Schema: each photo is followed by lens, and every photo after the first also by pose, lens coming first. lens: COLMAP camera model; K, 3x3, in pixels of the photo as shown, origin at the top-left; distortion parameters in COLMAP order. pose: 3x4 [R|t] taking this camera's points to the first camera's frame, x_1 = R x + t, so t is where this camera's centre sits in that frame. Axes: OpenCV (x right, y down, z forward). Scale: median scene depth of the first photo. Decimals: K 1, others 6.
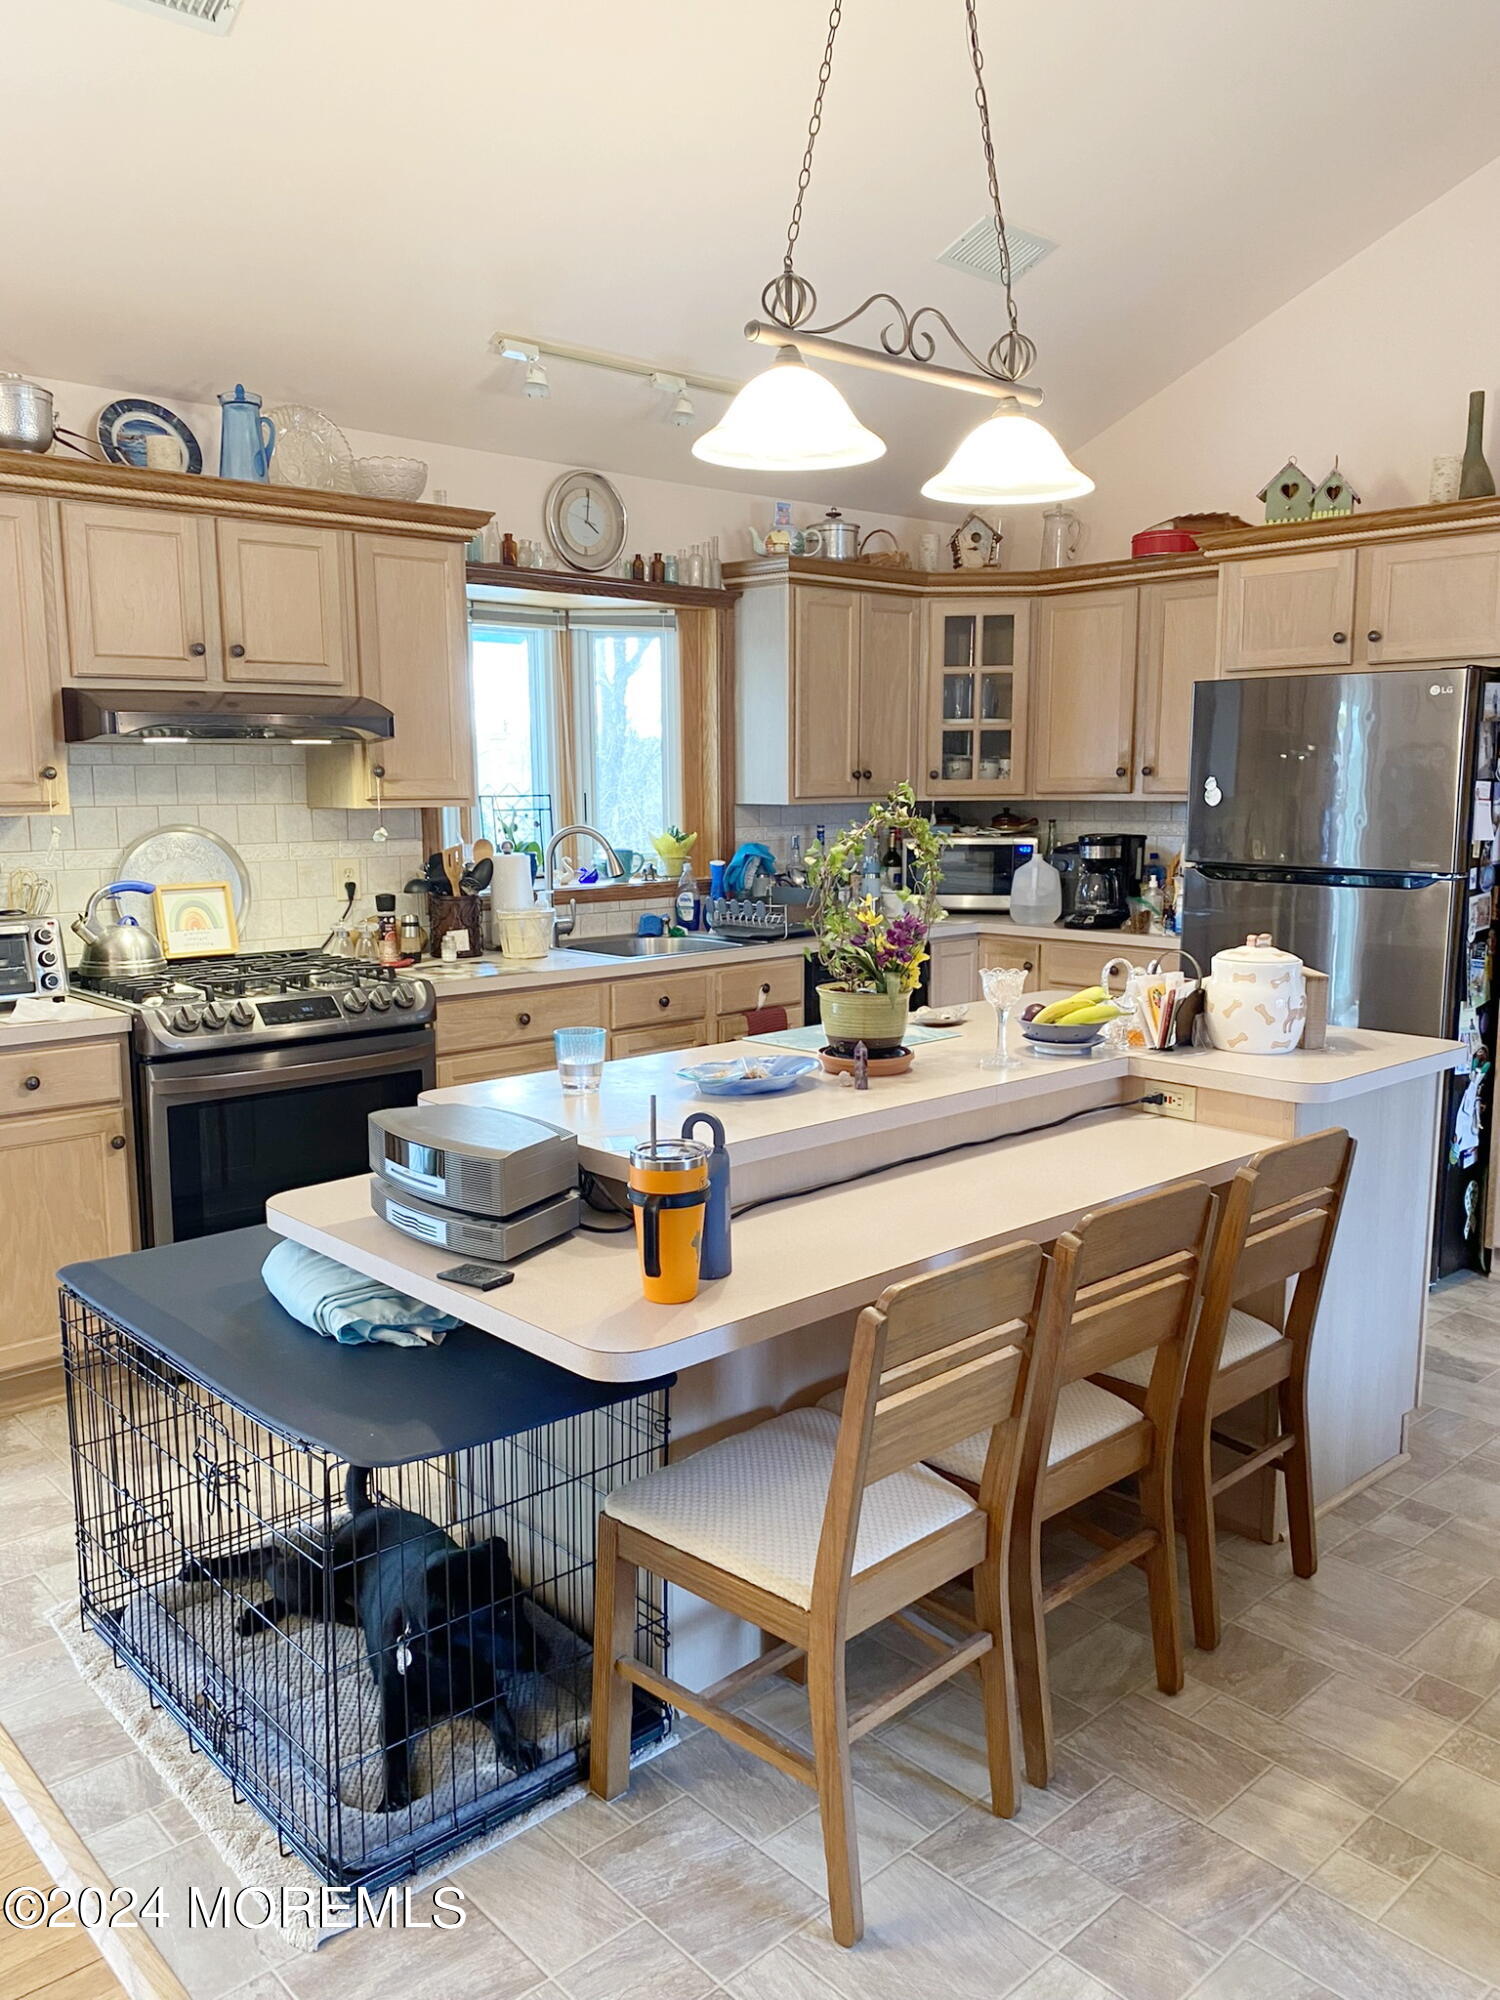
lens RADIAL K [[1543.7, 0, 738.8], [0, 1543.7, 994.9], [0, 0, 1]] dist [0.176244, -0.406911]
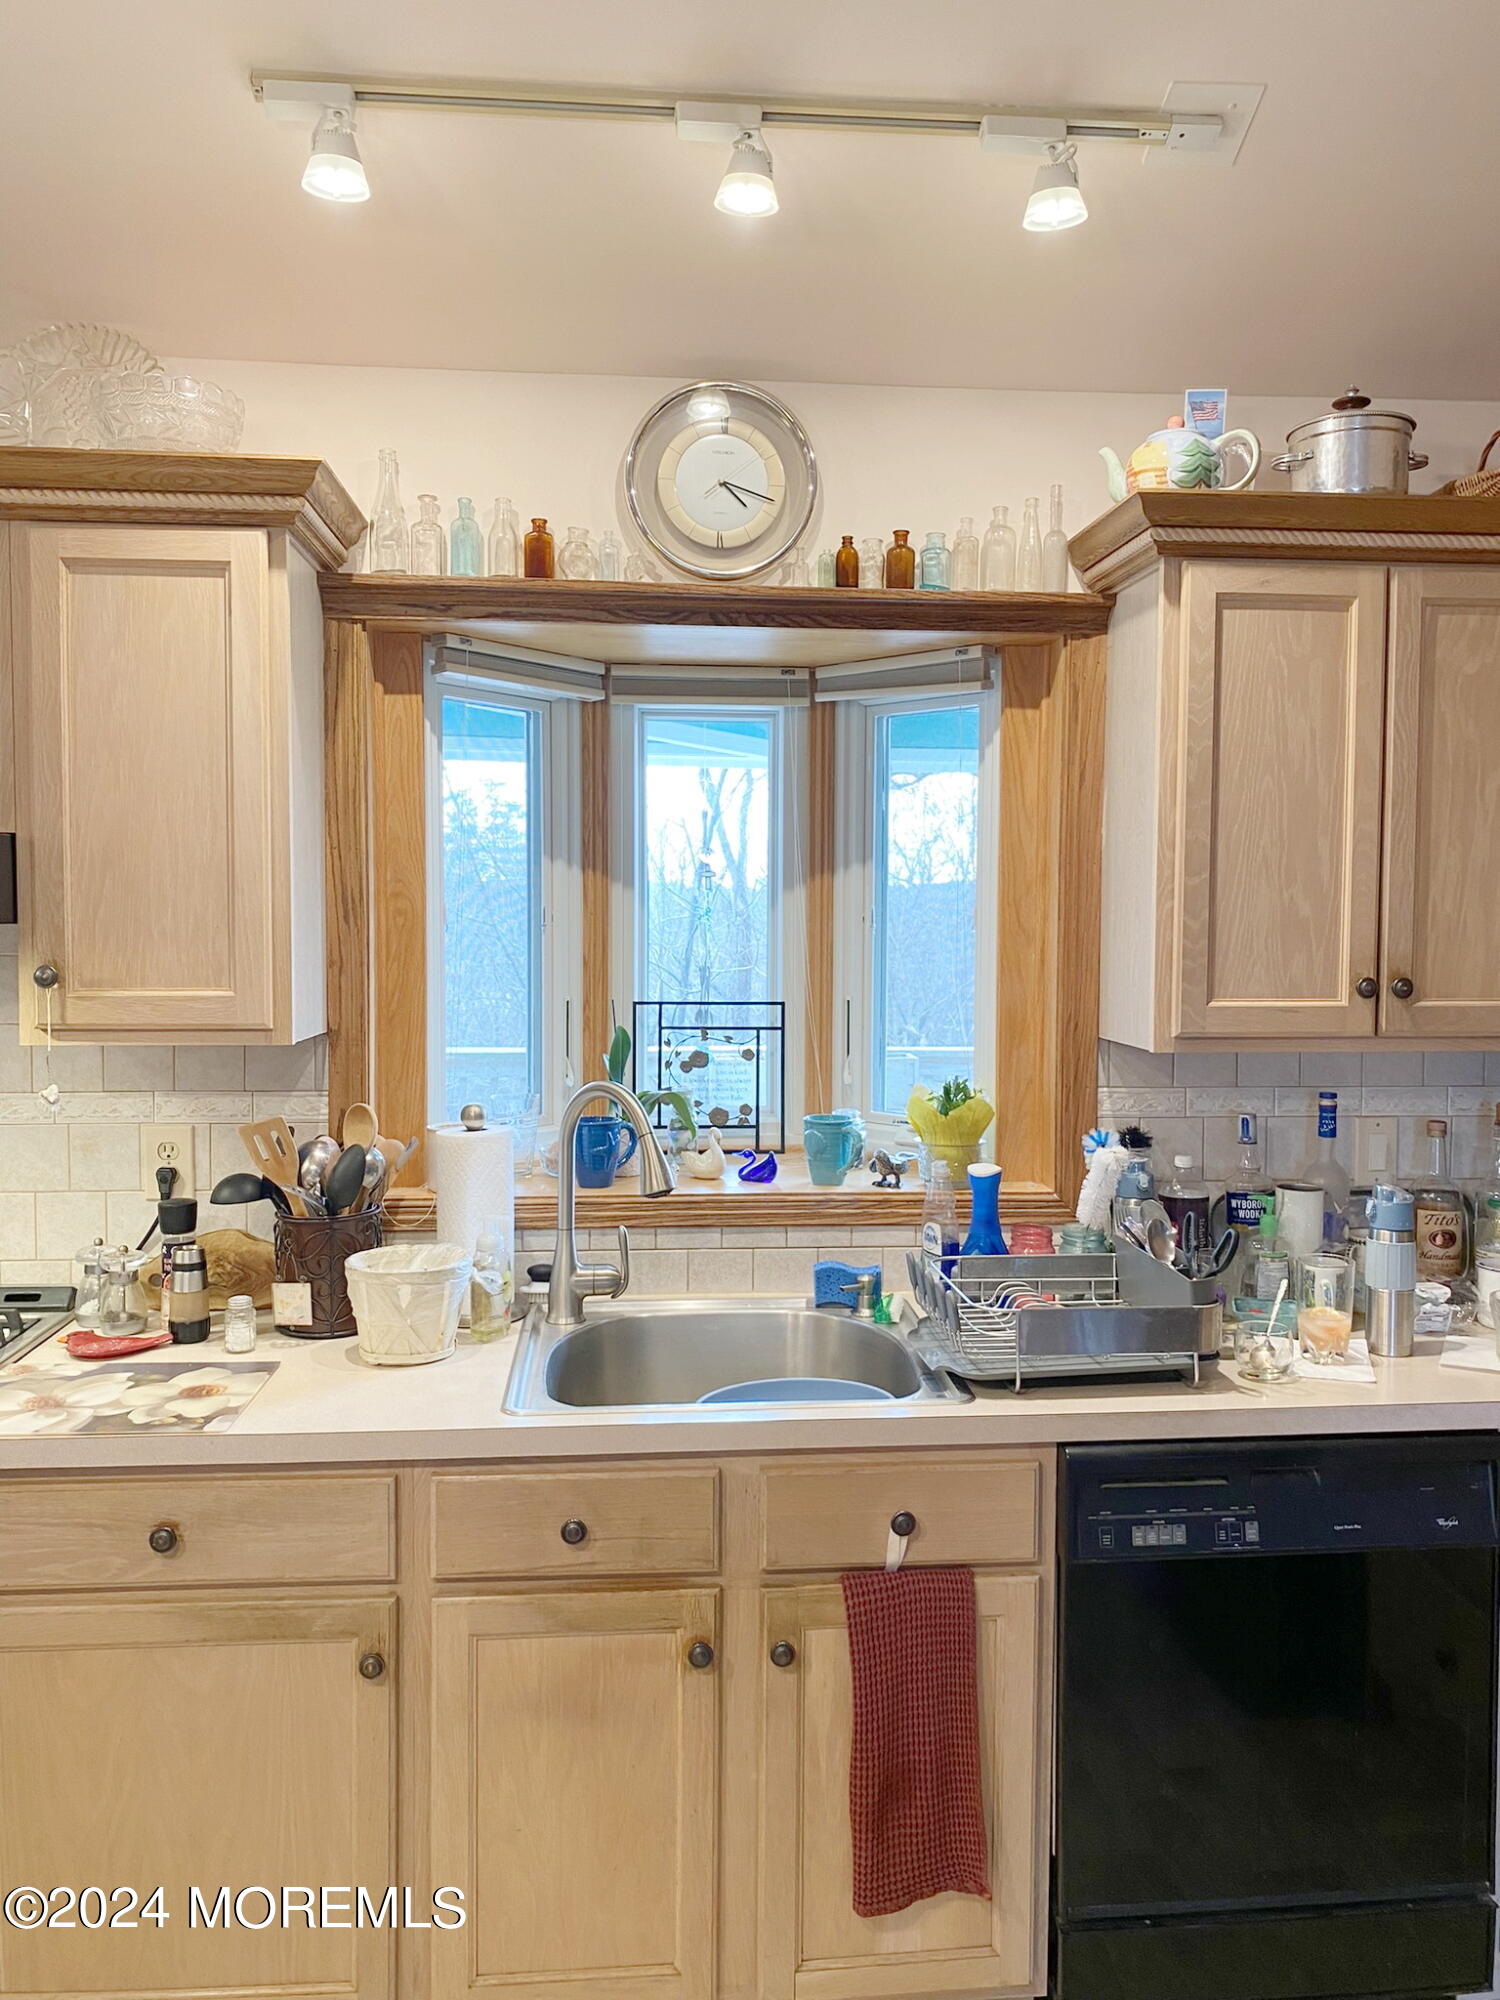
lens RADIAL K [[1543.7, 0, 738.8], [0, 1543.7, 994.9], [0, 0, 1]] dist [0.176244, -0.406911]
pose [[0.793203, 0.042865, -0.607446, 0.213319], [-0.096093, 0.993832, -0.055348, -0.107000], [0.601327, 0.102273, 0.792430, 0.598643]]
